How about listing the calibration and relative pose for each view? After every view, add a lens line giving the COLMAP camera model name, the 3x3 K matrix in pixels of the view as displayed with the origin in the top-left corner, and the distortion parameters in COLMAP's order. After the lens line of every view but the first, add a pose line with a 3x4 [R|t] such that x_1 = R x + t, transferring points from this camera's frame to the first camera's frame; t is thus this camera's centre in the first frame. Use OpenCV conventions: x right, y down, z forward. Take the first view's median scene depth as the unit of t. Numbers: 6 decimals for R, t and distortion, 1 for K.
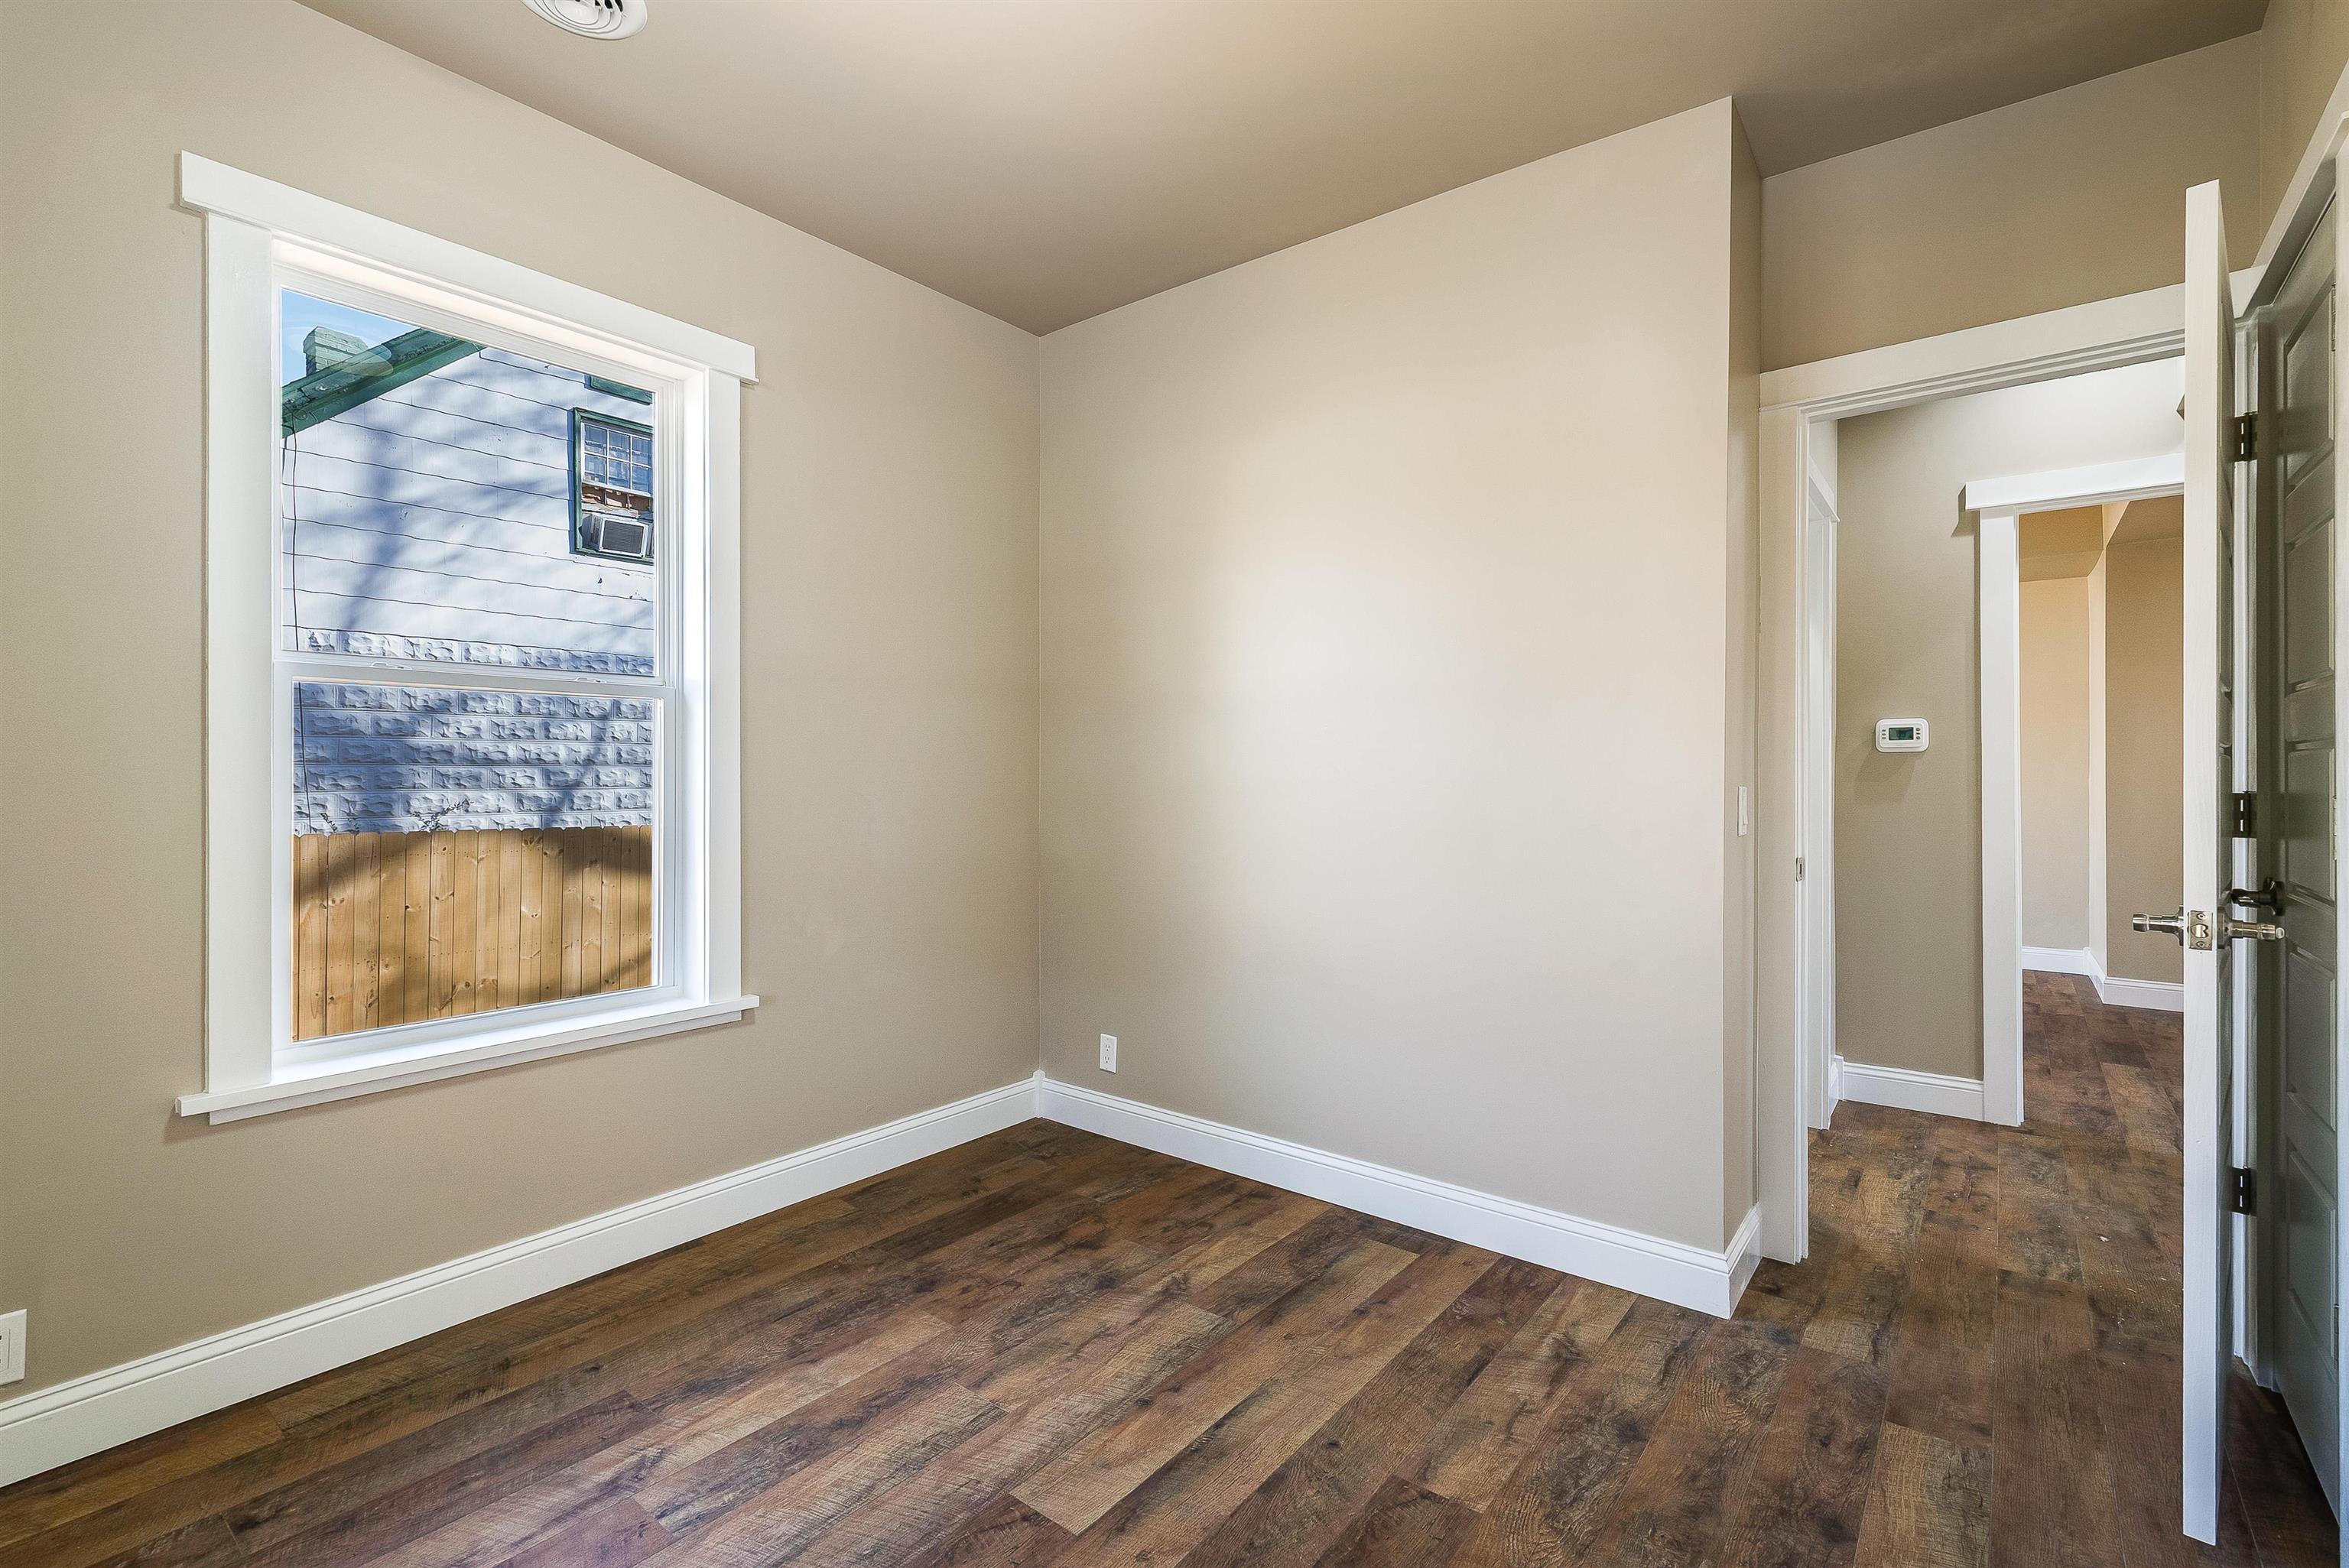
lens RADIAL K [[1056.7, 0, 1176.4], [0, 1056.7, 779.5], [0, 0, 1]] dist [0.001937, 0.000011]
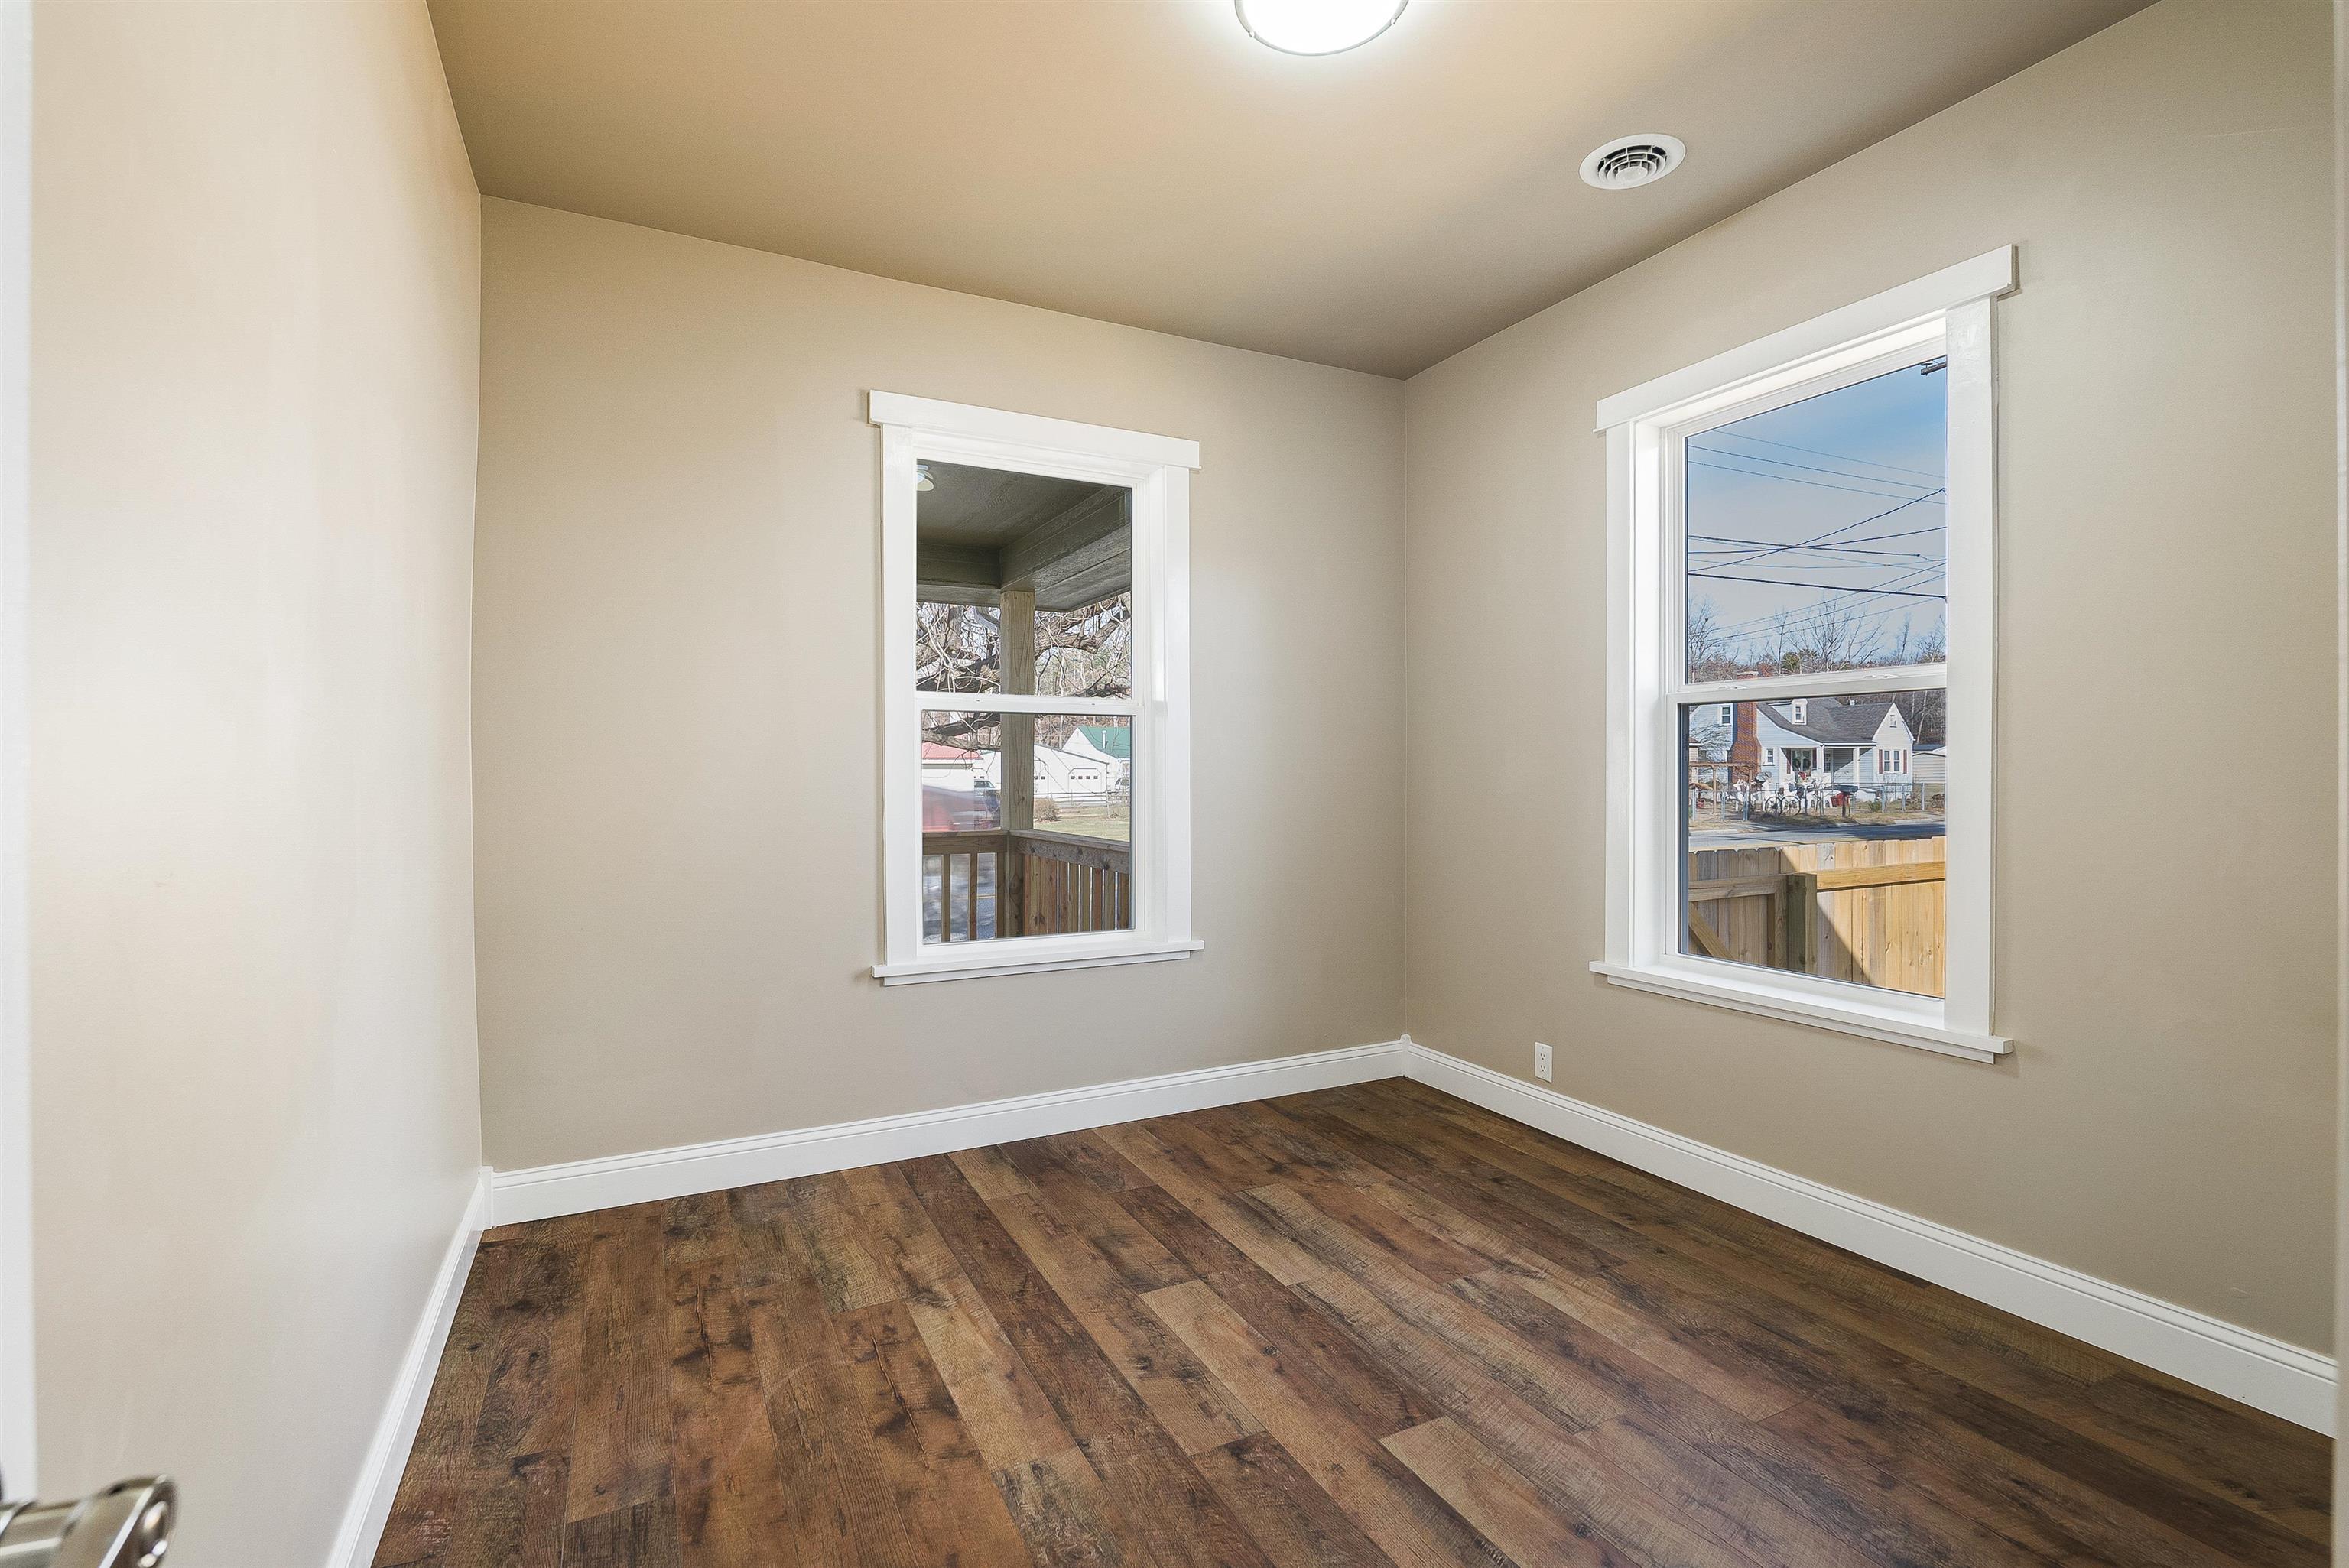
lens RADIAL K [[1056.7, 0, 1176.4], [0, 1056.7, 779.5], [0, 0, 1]] dist [0.001937, 0.000011]
pose [[-0.416192, 0.009284, -0.909229, 0.859709], [0.000939, 0.999952, 0.009780, -0.007511], [0.909276, 0.003216, -0.416180, 1.067352]]
